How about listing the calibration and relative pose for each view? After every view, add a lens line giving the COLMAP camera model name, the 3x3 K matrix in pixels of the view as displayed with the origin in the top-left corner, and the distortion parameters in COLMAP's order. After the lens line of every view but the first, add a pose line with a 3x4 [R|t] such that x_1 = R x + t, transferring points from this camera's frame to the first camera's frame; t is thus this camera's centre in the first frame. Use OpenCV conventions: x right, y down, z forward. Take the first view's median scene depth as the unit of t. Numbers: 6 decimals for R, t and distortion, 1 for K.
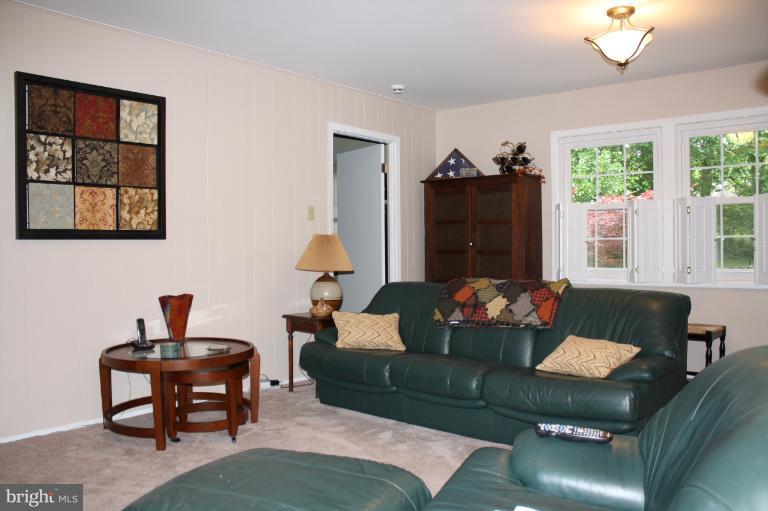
lens RADIAL K [[642.4, 0, 384.0], [0, 642.4, 255.5], [0, 0, 1]] dist [-0.164230, 0.165896]
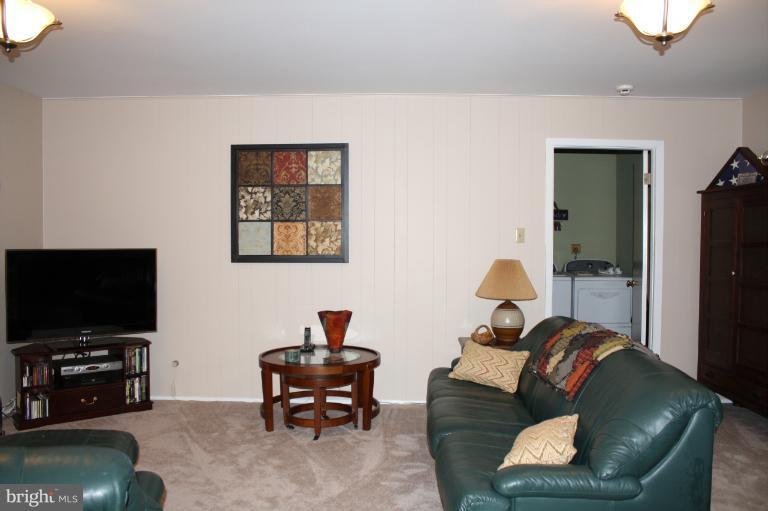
lens RADIAL K [[642.4, 0, 384.0], [0, 642.4, 255.5], [0, 0, 1]] dist [-0.164230, 0.165896]
pose [[0.630881, 0.028706, -0.775348, 0.680823], [-0.018608, 0.999588, 0.021867, -0.071916], [0.775656, 0.000633, 0.631155, 0.307155]]
